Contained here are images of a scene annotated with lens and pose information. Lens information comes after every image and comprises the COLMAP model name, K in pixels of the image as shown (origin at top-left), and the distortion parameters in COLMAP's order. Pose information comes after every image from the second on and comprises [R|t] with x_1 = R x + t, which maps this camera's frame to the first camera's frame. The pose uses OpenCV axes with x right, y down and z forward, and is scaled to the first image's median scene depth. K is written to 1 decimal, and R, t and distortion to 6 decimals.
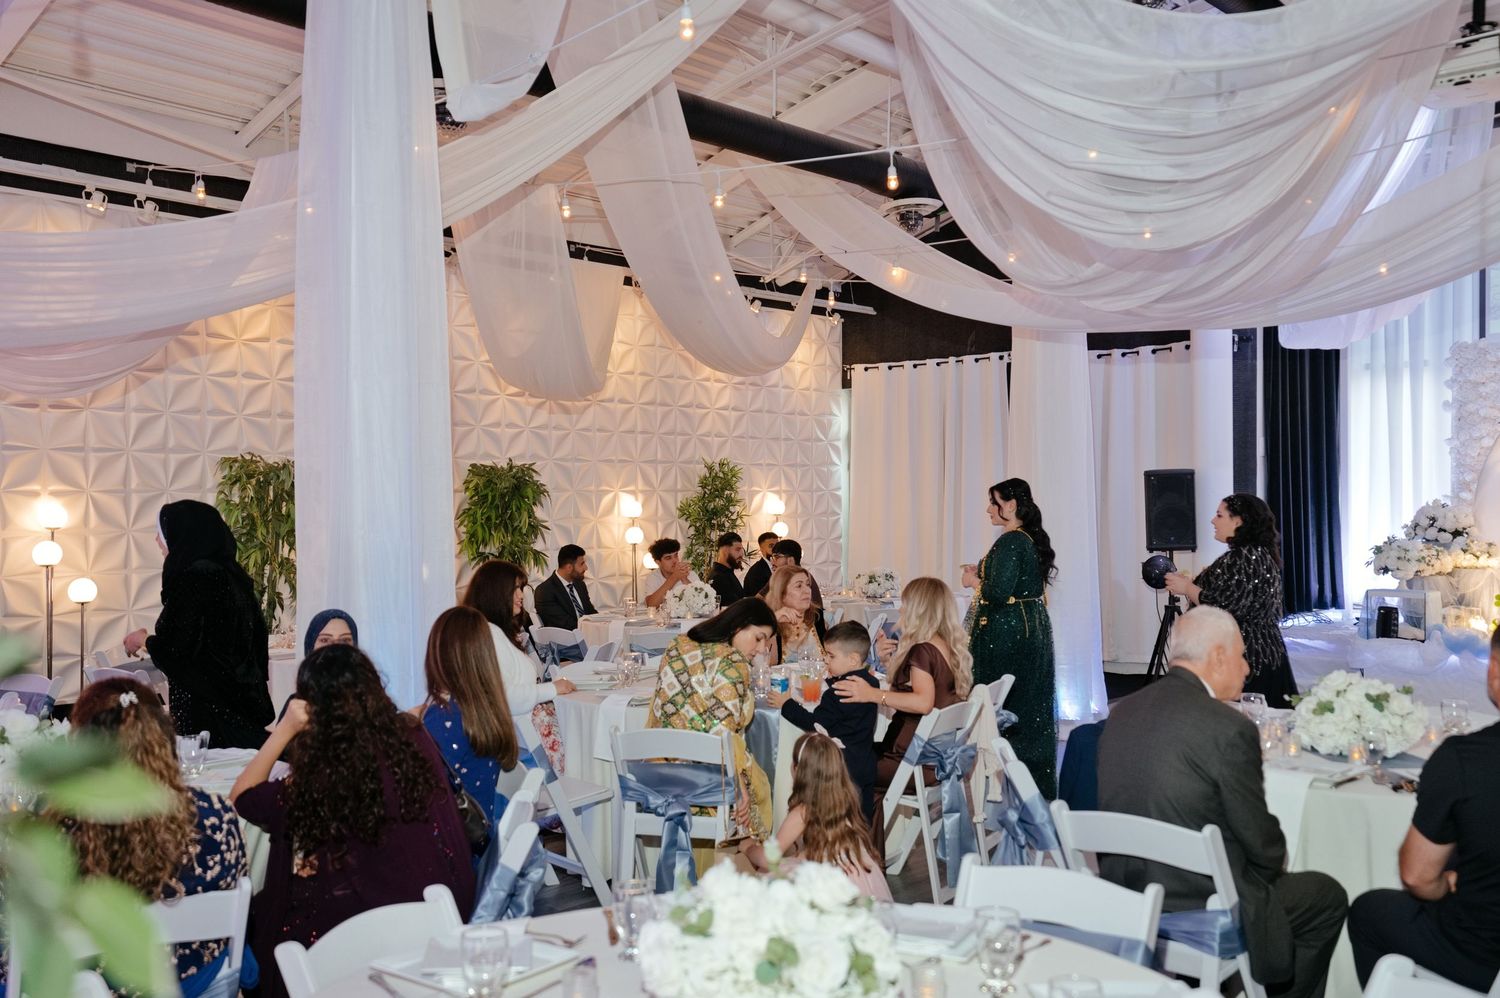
lens RADIAL K [[1412.0, 0, 743.5], [0, 1412.0, 496.9], [0, 0, 1]] dist [0.076536, 0.000000]
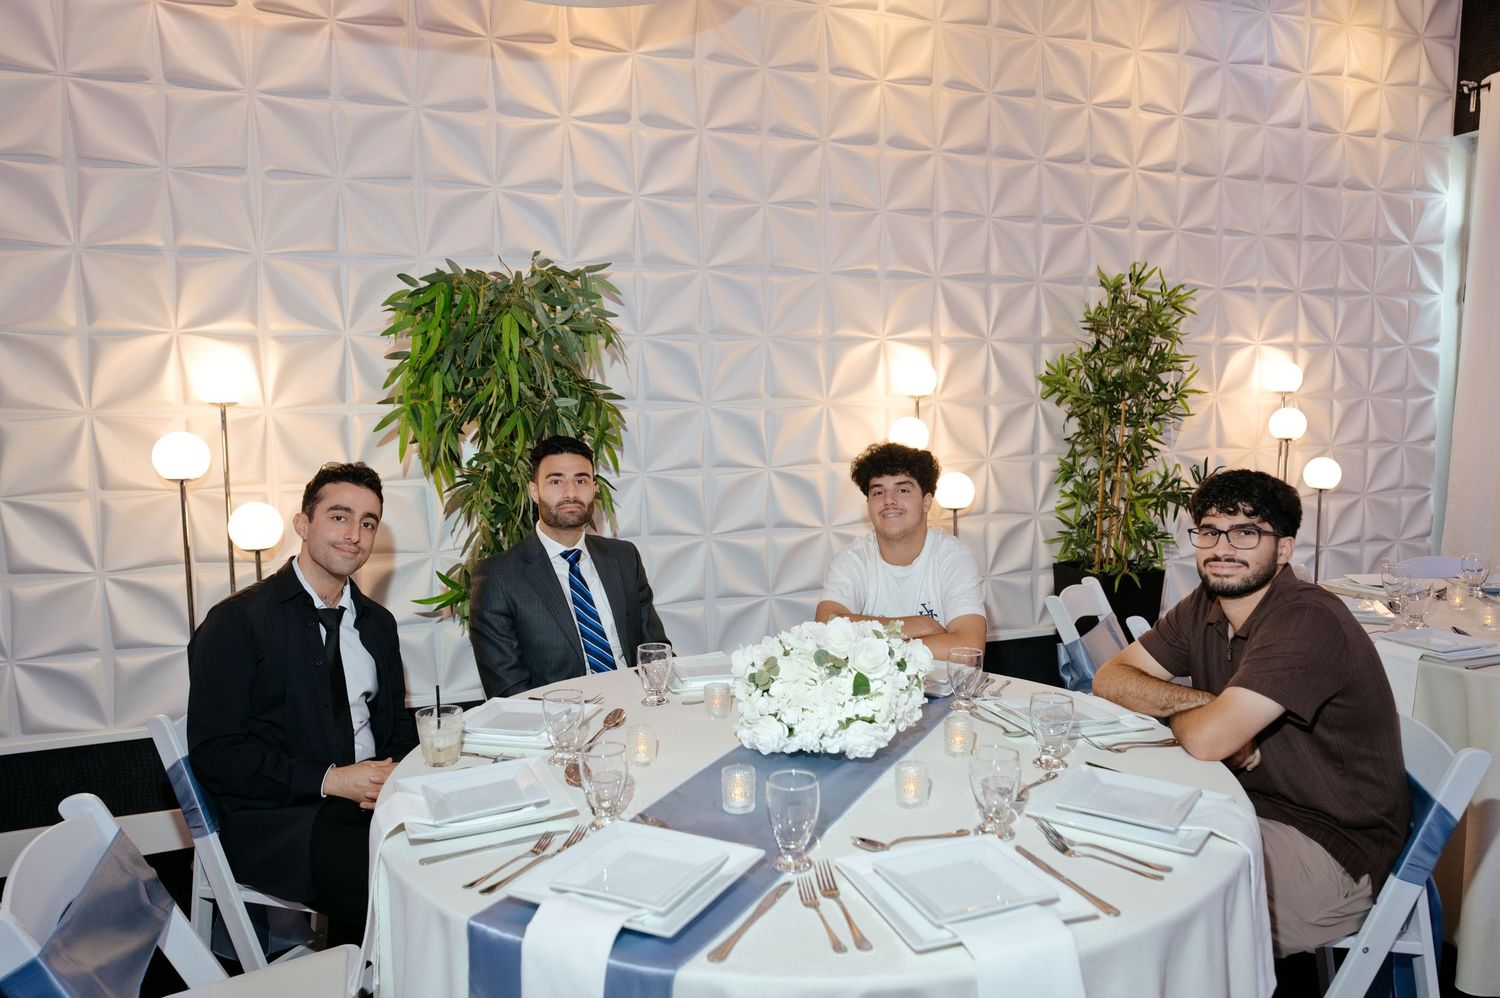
lens RADIAL K [[1055.8, 0, 746.1], [0, 1055.8, 487.9], [0, 0, 1]] dist [-0.001064, 0.014225]
pose [[0.882213, 0.038541, -0.469271, 0.034201], [0.004955, 0.995829, 0.091101, 0.011921], [0.470825, -0.082696, 0.878342, 0.620363]]
